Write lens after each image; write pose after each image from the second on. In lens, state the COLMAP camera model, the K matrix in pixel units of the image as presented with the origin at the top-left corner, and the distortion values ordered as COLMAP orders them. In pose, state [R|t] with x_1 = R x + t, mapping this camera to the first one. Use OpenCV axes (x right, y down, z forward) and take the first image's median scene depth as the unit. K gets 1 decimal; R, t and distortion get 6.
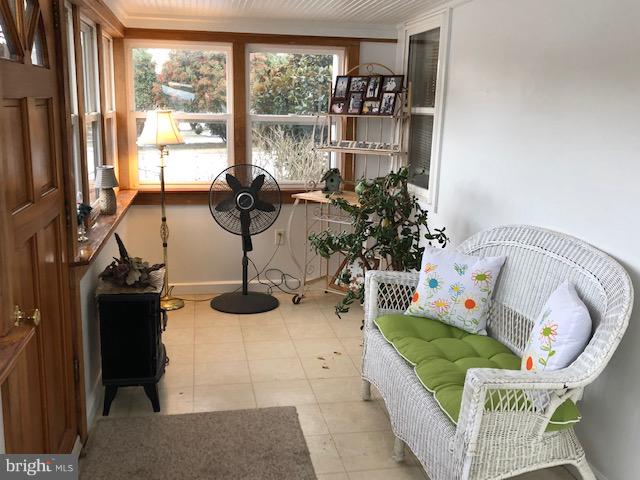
lens RADIAL K [[632.5, 0, 320.0], [0, 632.5, 240.0], [0, 0, 1]] dist [0.101158, -0.173543]
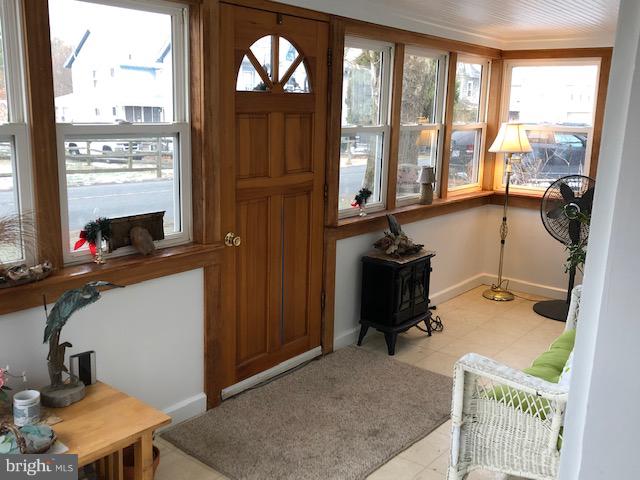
lens RADIAL K [[632.5, 0, 320.0], [0, 632.5, 240.0], [0, 0, 1]] dist [0.101158, -0.173543]
pose [[0.660296, 0.158255, -0.734142, 0.372948], [-0.169170, 0.983764, 0.059912, -0.008545], [0.731704, 0.084635, 0.676347, 0.007734]]
